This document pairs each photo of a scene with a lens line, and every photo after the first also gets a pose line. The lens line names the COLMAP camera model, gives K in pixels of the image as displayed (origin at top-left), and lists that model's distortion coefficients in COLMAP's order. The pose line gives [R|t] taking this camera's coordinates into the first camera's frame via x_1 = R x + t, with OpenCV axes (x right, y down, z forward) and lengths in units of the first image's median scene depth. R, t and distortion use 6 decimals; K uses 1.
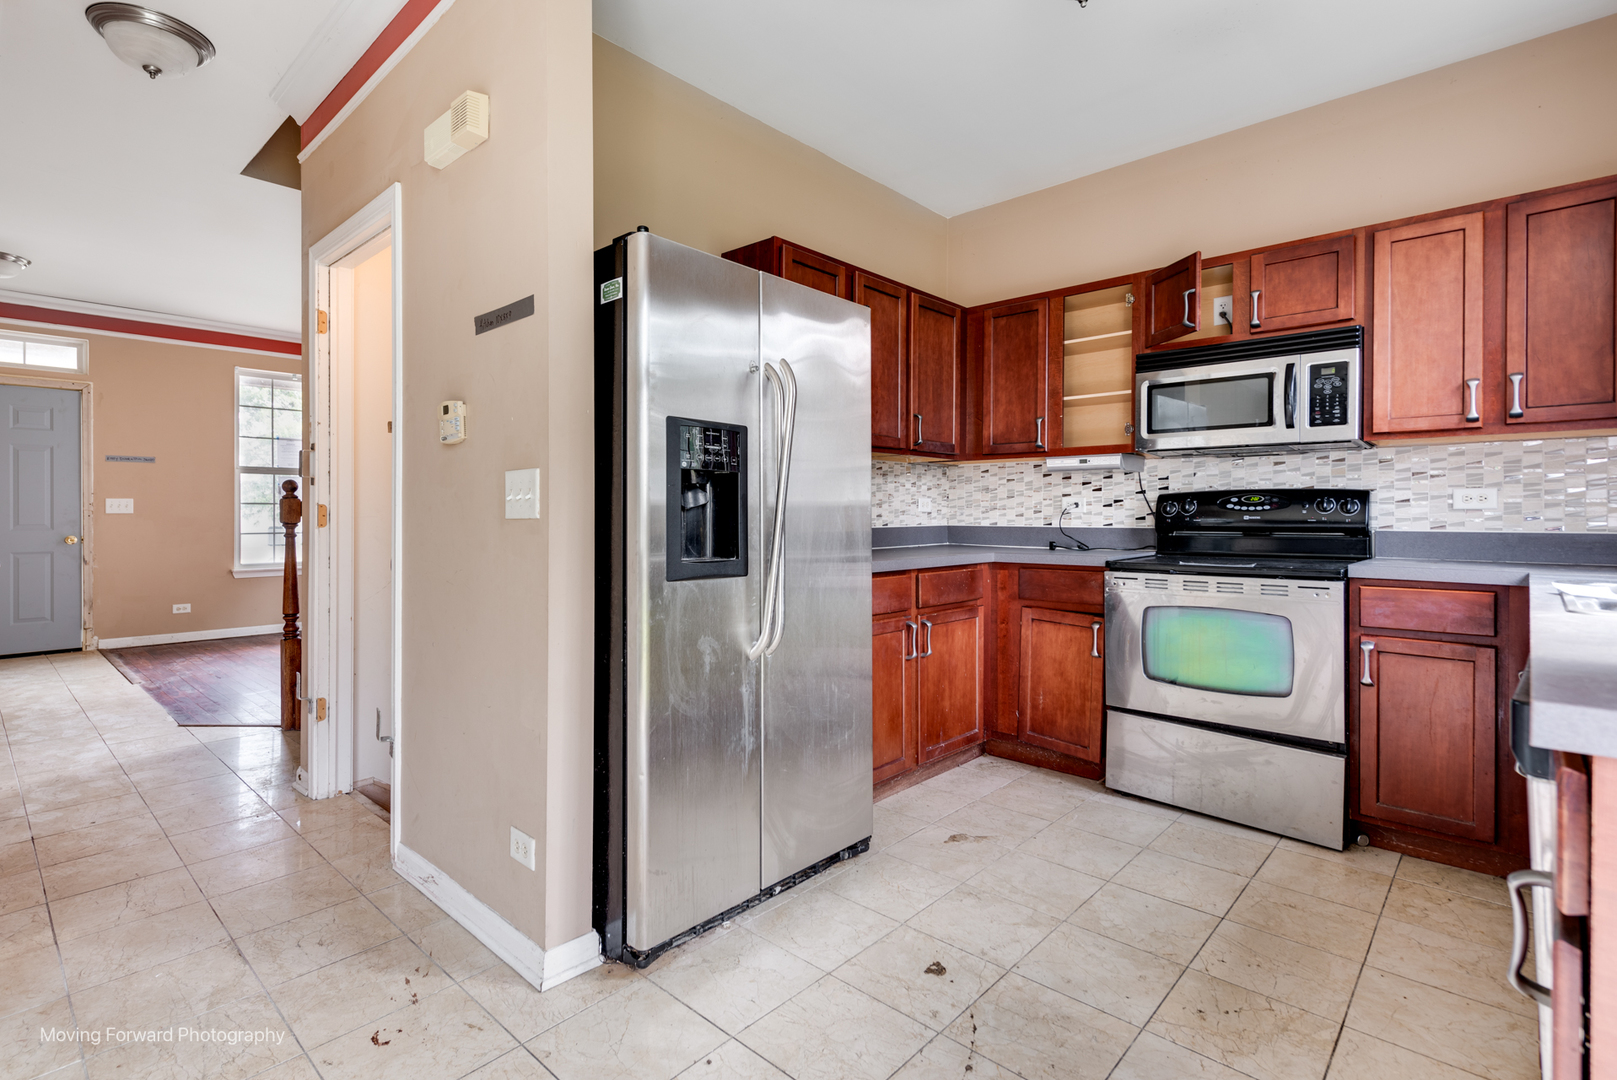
lens RADIAL K [[773.8, 0, 782.8], [0, 773.8, 516.7], [0, 0, 1]] dist [-0.000047, -0.000210]
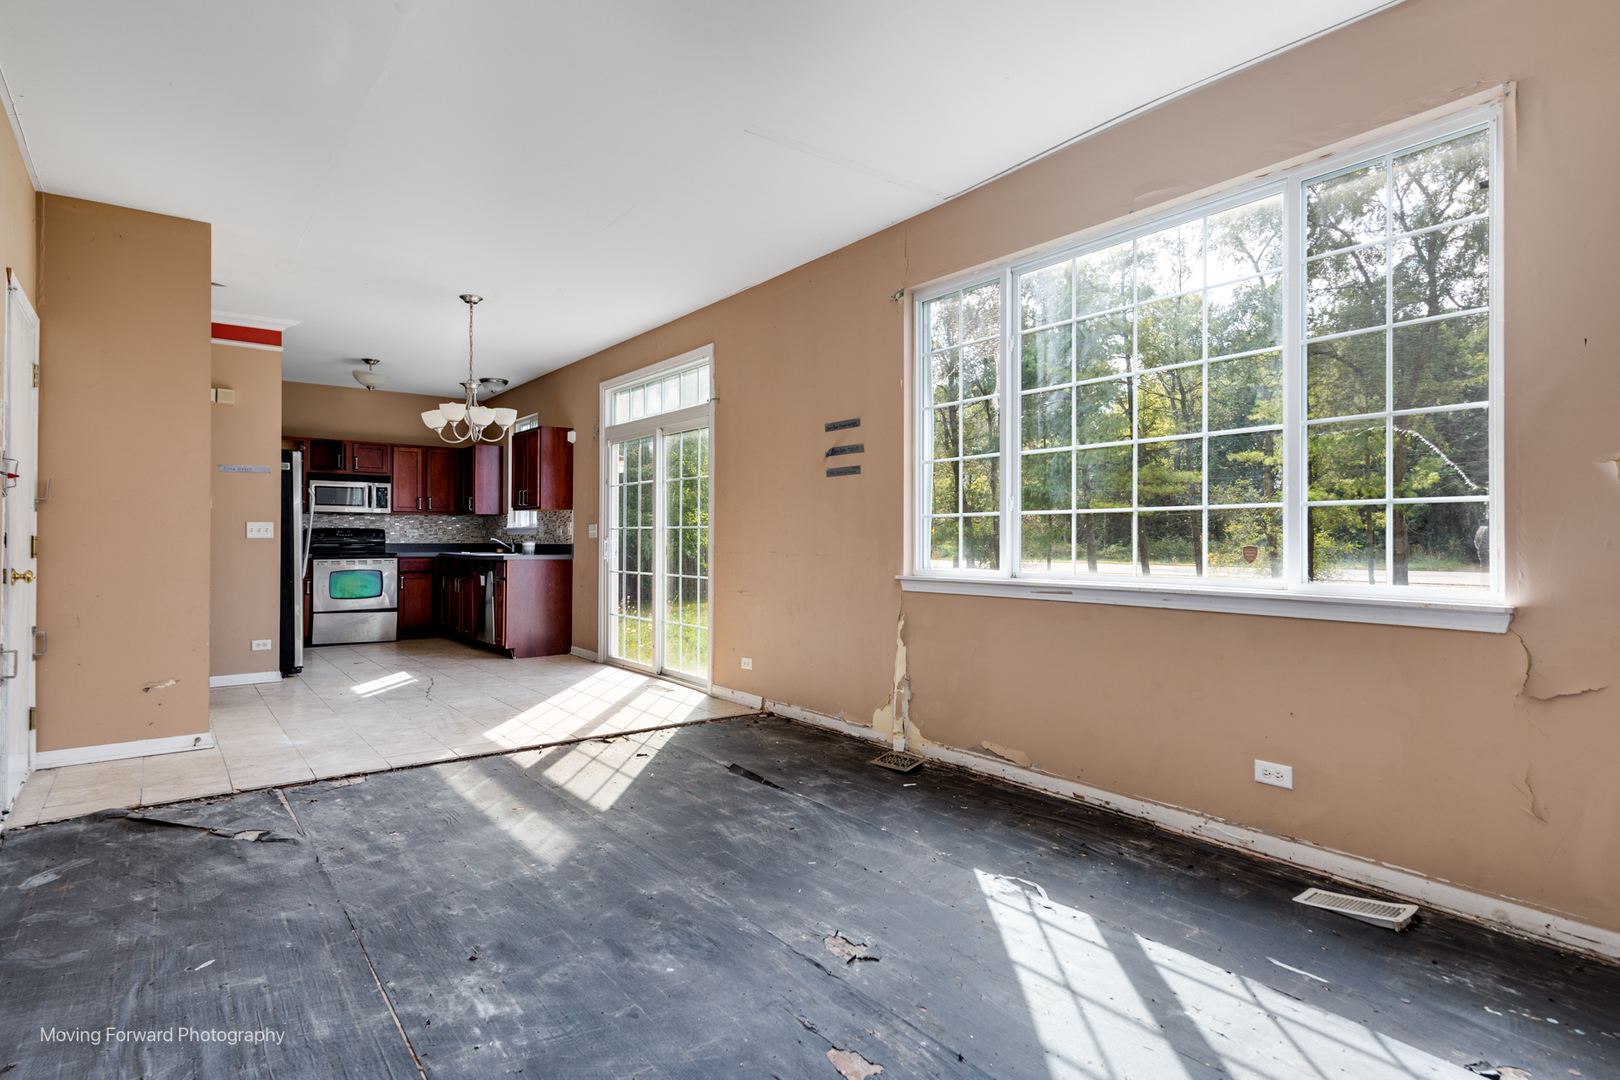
lens RADIAL K [[845.8, 0, 805.5], [0, 845.8, 532.5], [0, 0, 1]] dist [0.016641, -0.000277]
pose [[0.159175, 0.009307, 0.987207, -2.245542], [0.003364, 0.999945, -0.009969, 0.015581], [-0.987245, 0.004908, 0.159135, -1.127695]]
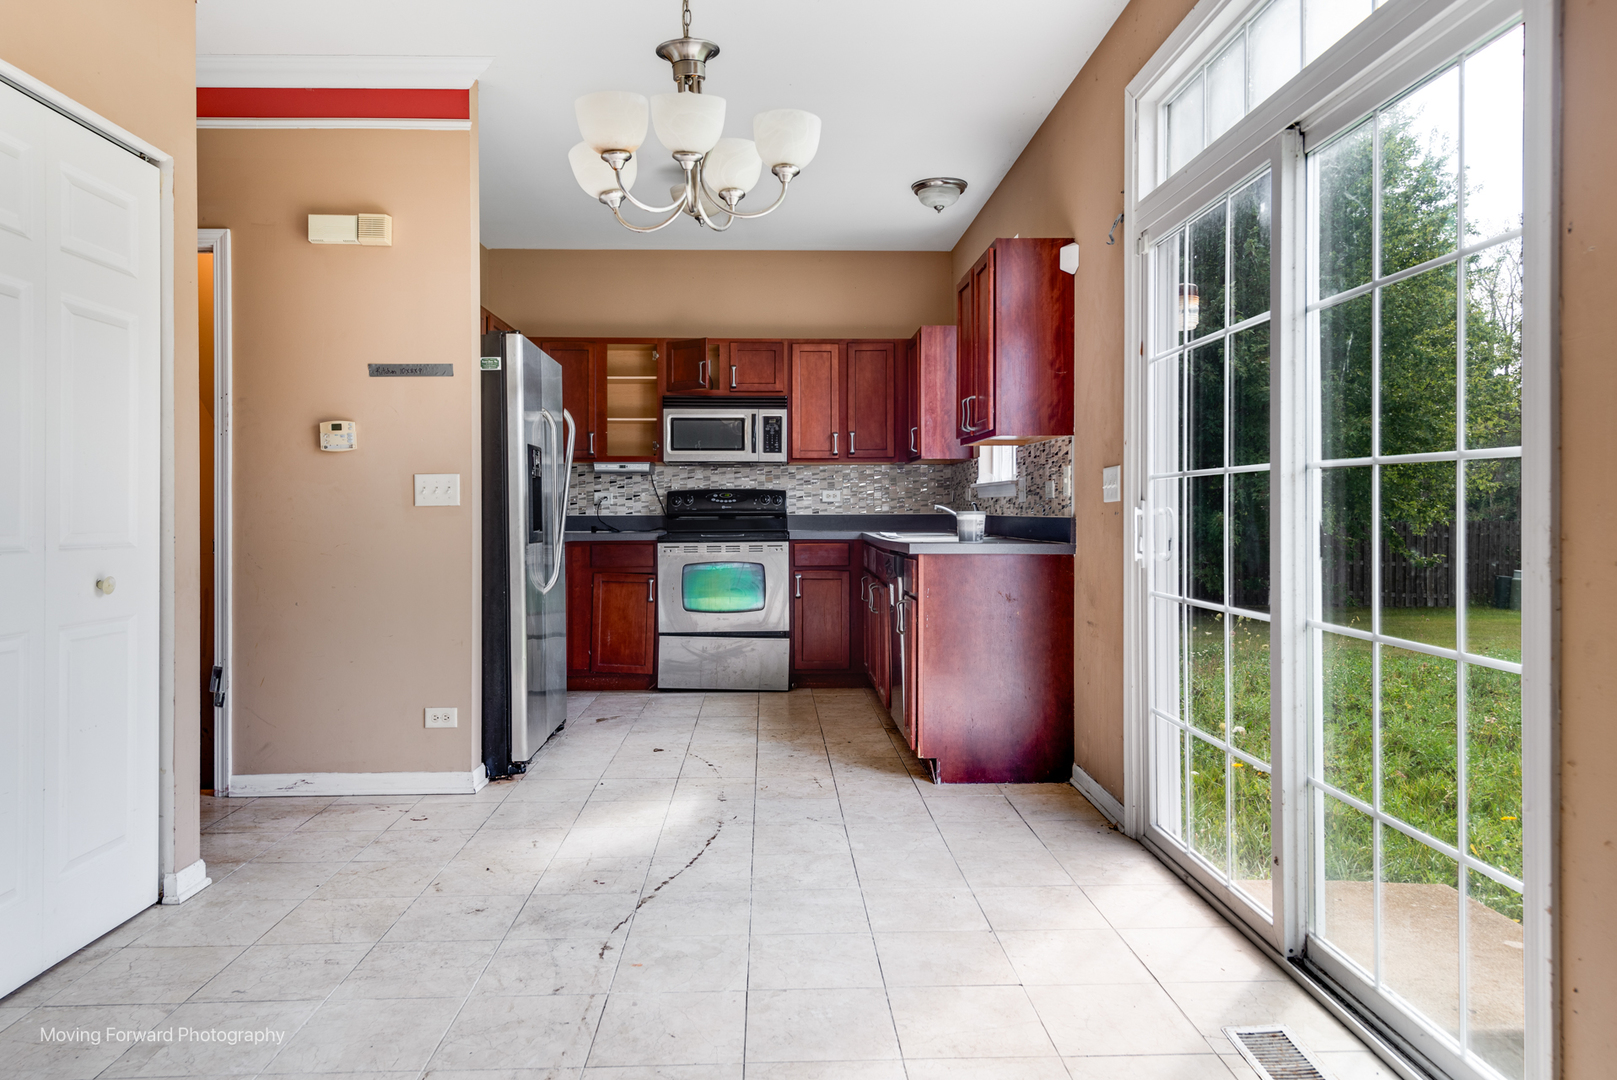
lens RADIAL K [[1069.9, 0, 790.2], [0, 1069.9, 507.6], [0, 0, 1]] dist [0.010812, 0.000543]
pose [[0.710237, -0.000096, 0.703963, -0.911680], [0.005479, 0.999970, -0.005392, 0.015839], [-0.703941, 0.007687, 0.710217, -0.689634]]
